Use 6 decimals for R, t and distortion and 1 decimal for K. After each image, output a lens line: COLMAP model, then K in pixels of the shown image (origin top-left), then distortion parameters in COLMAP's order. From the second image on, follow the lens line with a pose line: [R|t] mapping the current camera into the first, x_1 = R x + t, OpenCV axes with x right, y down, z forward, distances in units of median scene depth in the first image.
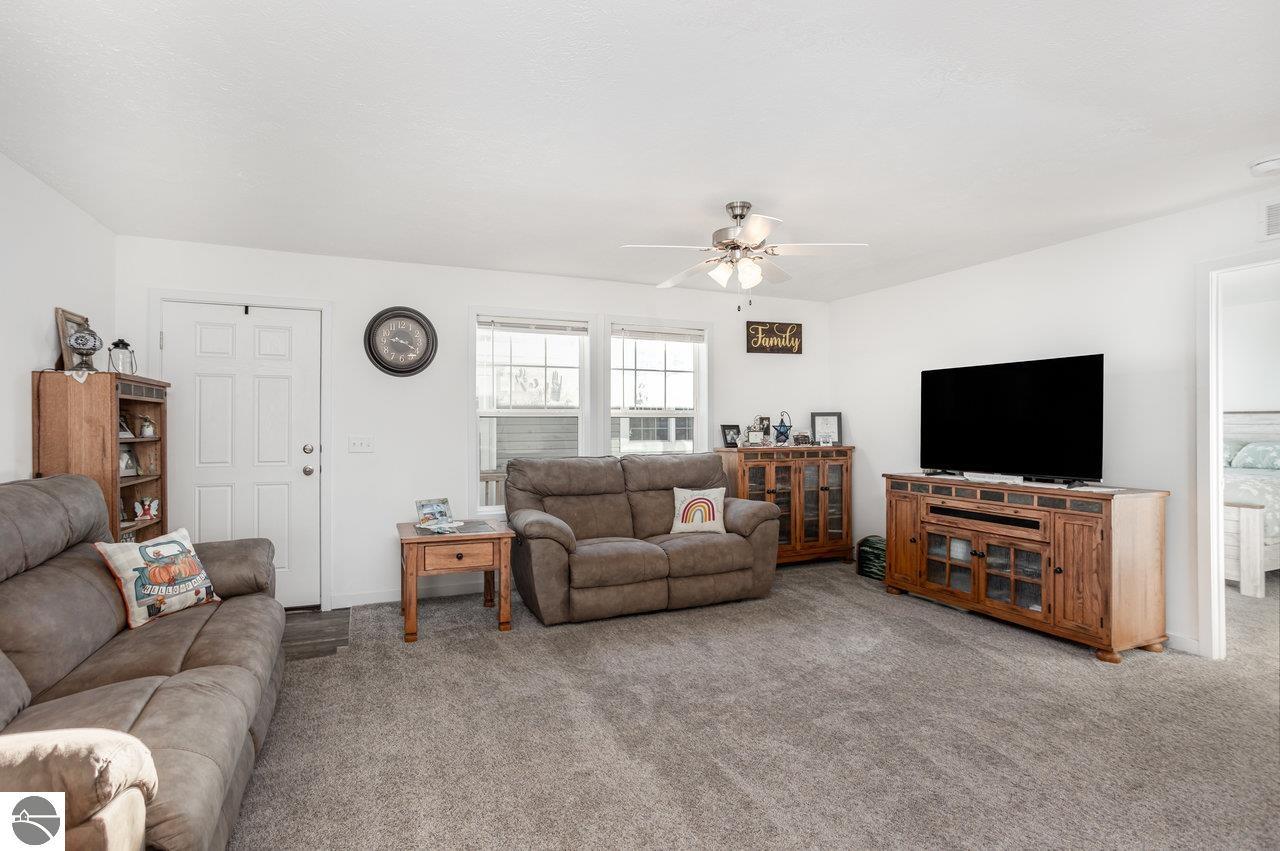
lens RADIAL K [[645.9, 0, 632.6], [0, 645.9, 423.9], [0, 0, 1]] dist [-0.064816, 0.059340]
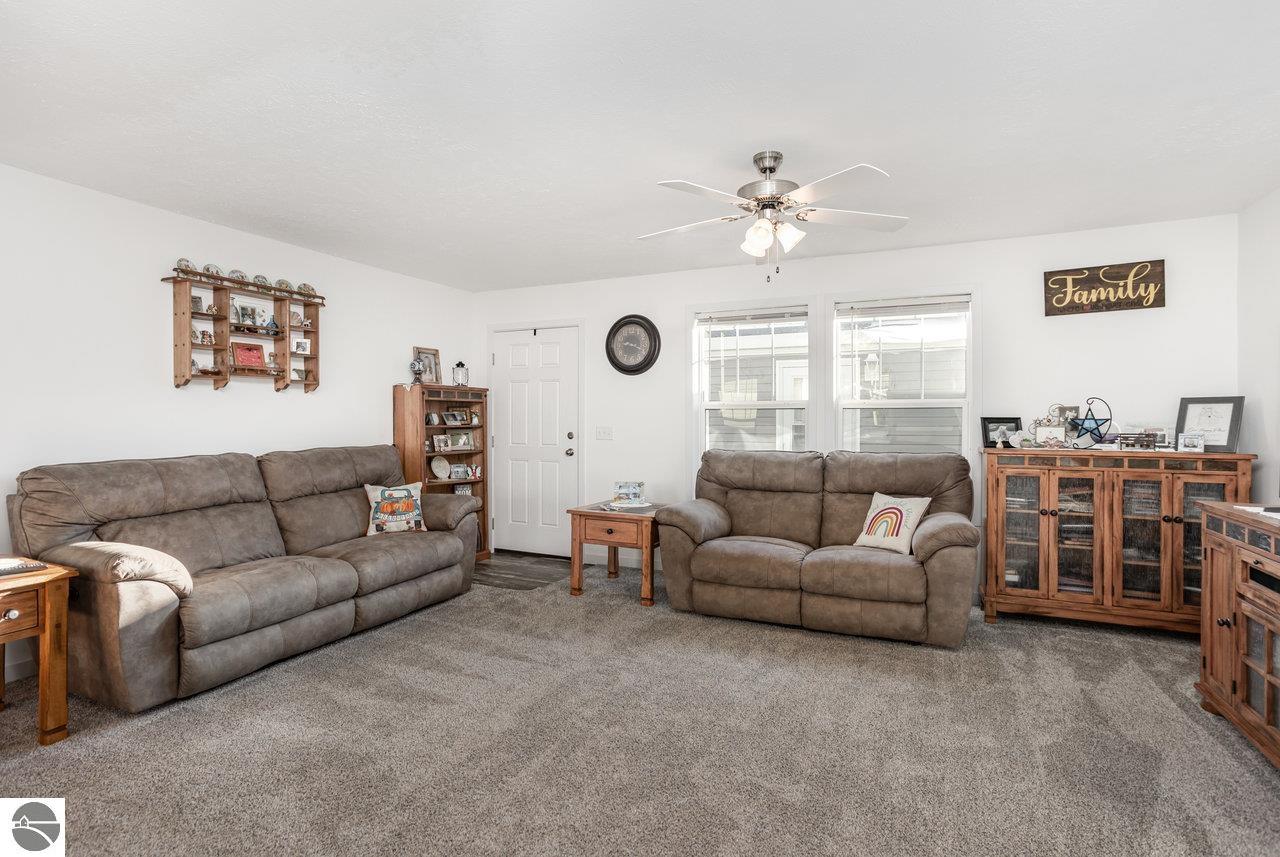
lens RADIAL K [[641.1, 0, 613.5], [0, 641.1, 426.5], [0, 0, 1]] dist [-0.061390, 0.038110]
pose [[0.636901, 0.012135, -0.770850, 0.527125], [-0.000310, 0.999880, 0.015484, 0.001364], [0.770946, -0.009623, 0.636828, 0.239923]]
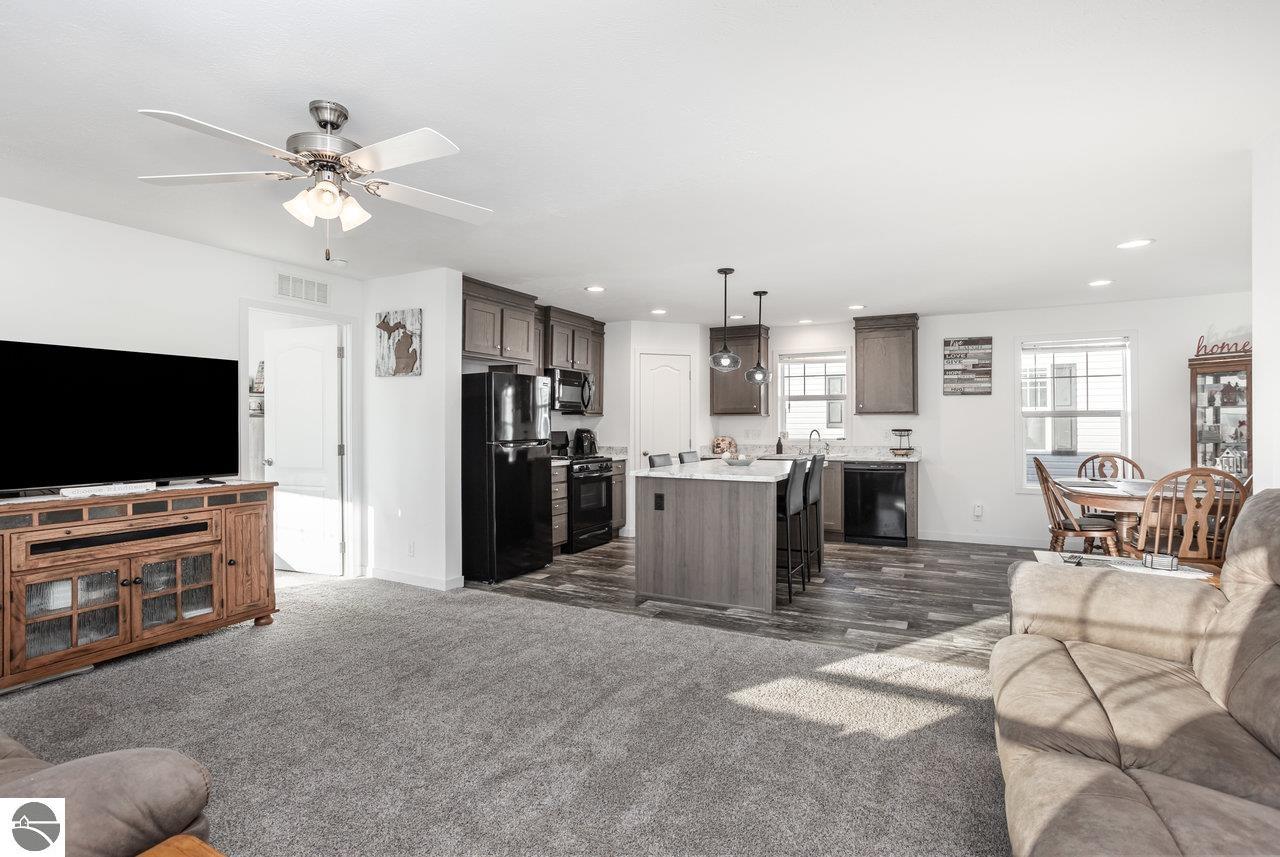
lens RADIAL K [[615.7, 0, 630.0], [0, 615.7, 424.9], [0, 0, 1]] dist [-0.051391, 0.036118]
pose [[-0.615537, 0.002063, 0.788105, -0.427984], [0.002423, 0.999997, -0.000725, 0.003564], [-0.788104, 0.001463, -0.615540, 0.887977]]
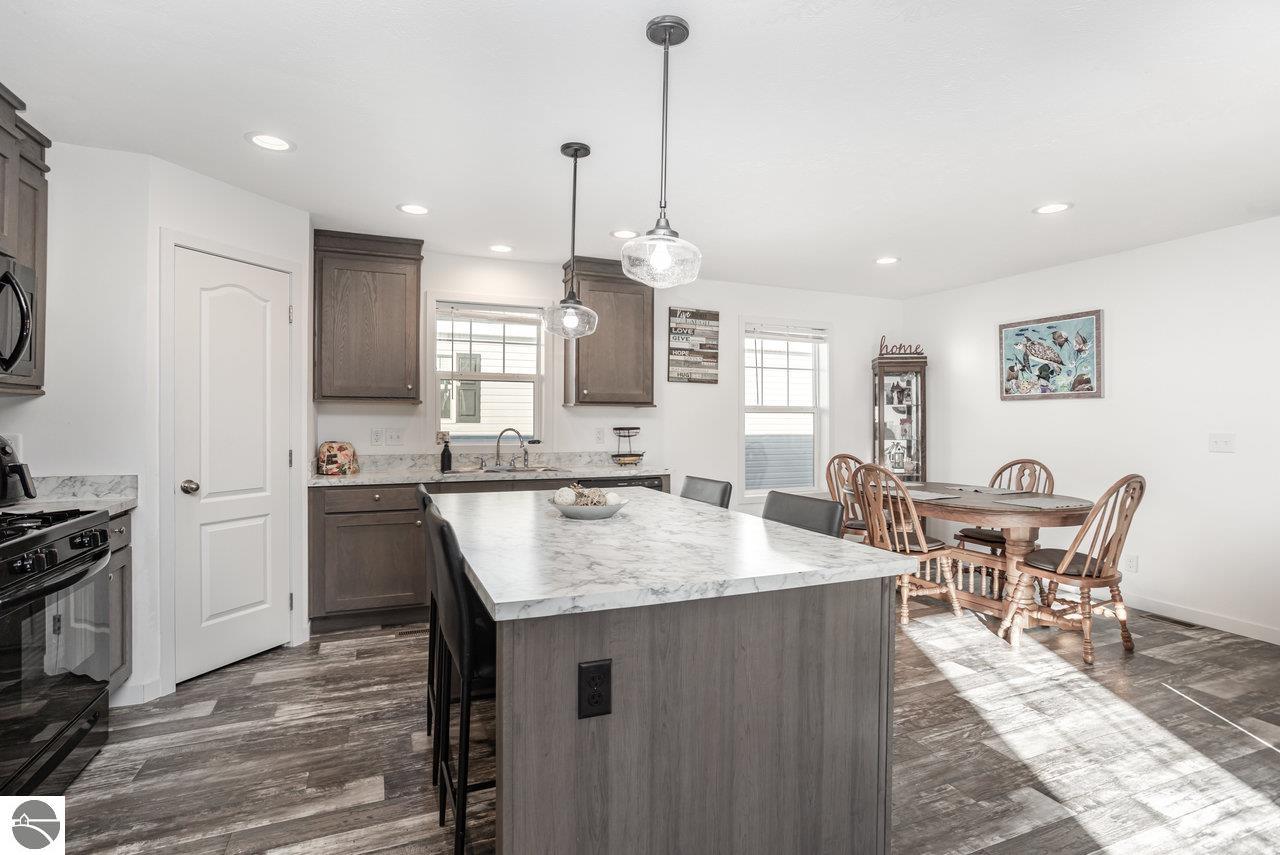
lens RADIAL K [[634.0, 0, 640.0], [0, 634.0, 427.5], [0, 0, 1]] dist [-0.048145, 0.029032]
pose [[-0.999602, -0.005134, 0.027722, 0.322703], [-0.004739, 0.999886, 0.014331, -0.000687], [-0.027793, 0.014194, -0.999513, 0.520943]]
